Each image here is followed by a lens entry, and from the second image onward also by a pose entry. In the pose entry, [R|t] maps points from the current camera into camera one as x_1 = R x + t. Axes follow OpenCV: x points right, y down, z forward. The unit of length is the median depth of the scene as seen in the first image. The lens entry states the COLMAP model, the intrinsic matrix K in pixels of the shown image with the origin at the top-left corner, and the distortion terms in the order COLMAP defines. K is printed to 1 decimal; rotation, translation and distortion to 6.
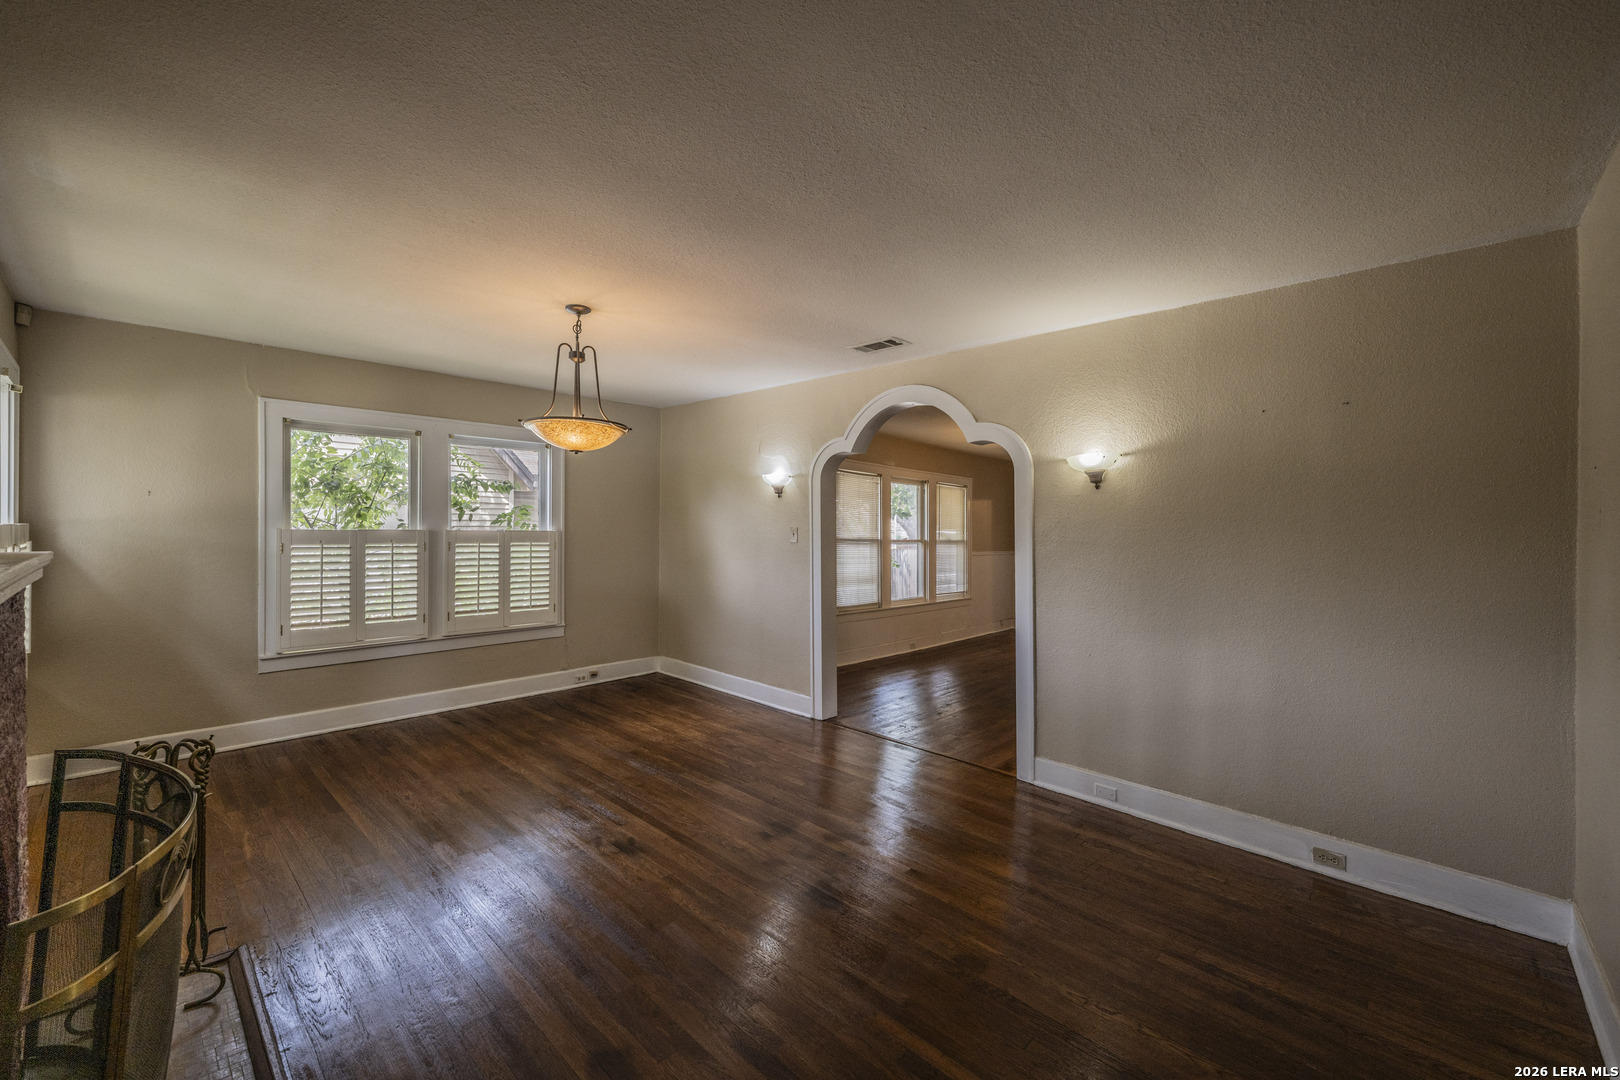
lens RADIAL K [[645.6, 0, 813.9], [0, 645.6, 534.5], [0, 0, 1]] dist [-0.002323, -0.000130]
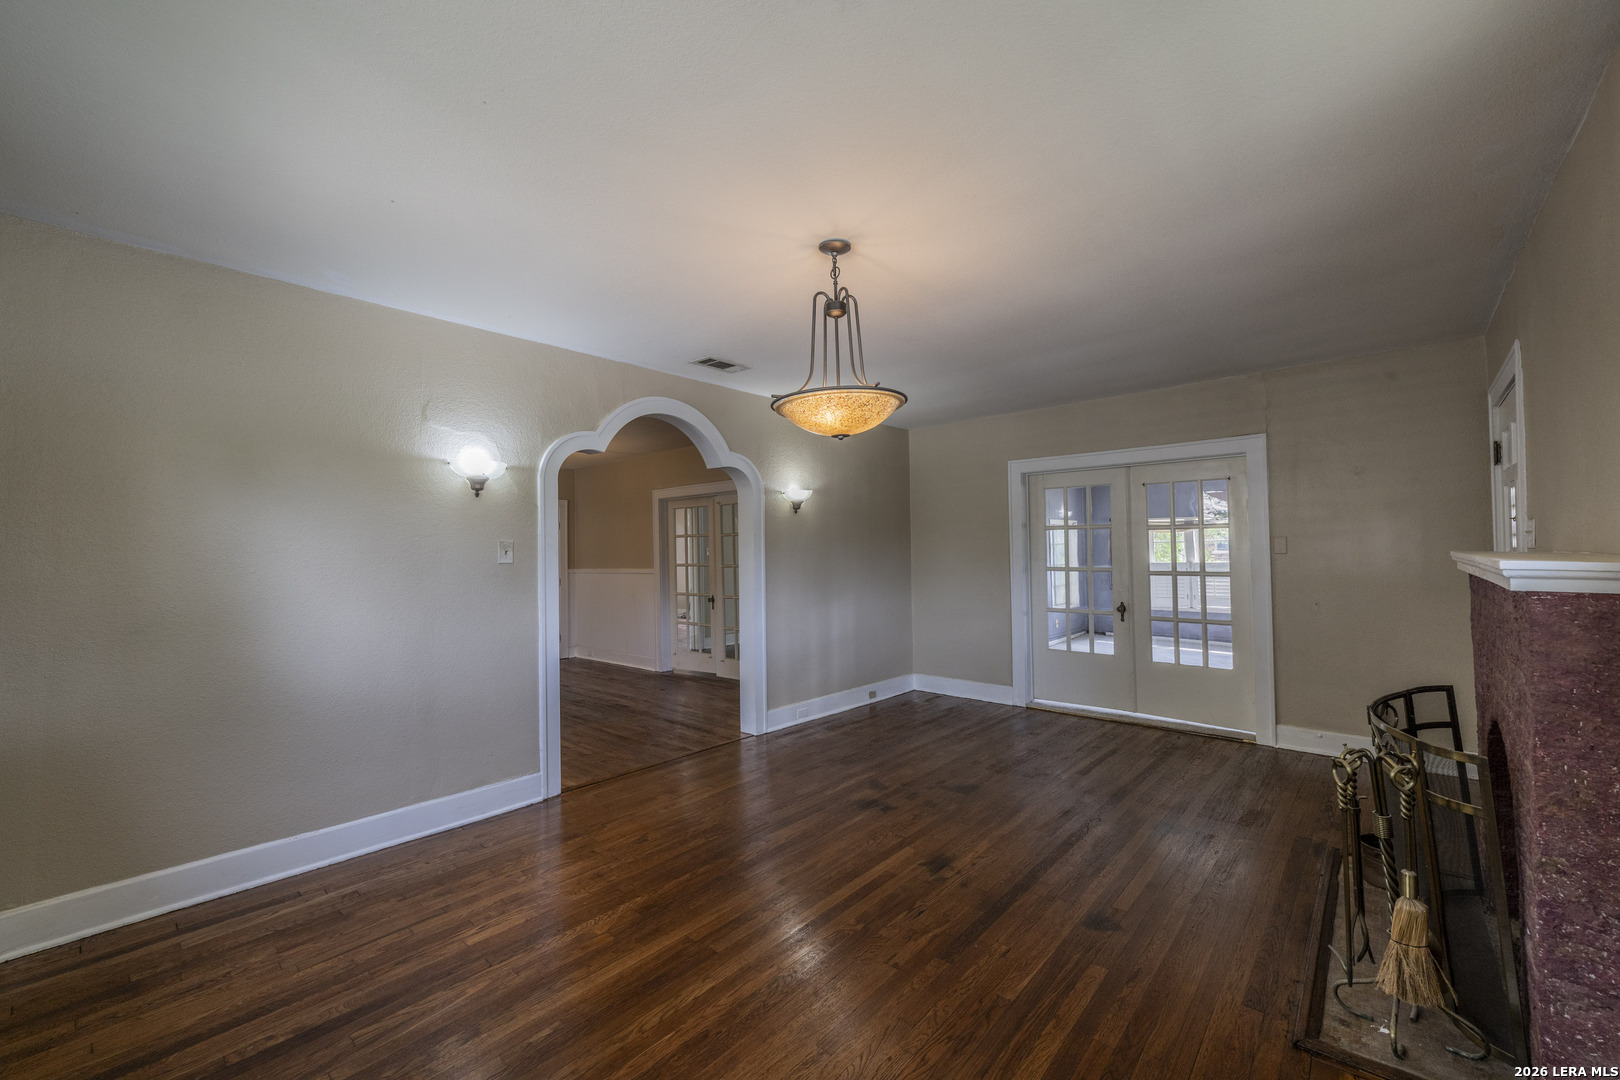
lens RADIAL K [[645.6, 0, 815.3], [0, 645.6, 535.0], [0, 0, 1]] dist [-0.002323, -0.000130]
pose [[-0.031640, -0.006628, 0.999477, -0.598020], [0.005930, 0.999959, 0.006819, -0.017324], [-0.999482, 0.006143, -0.031600, 0.565722]]
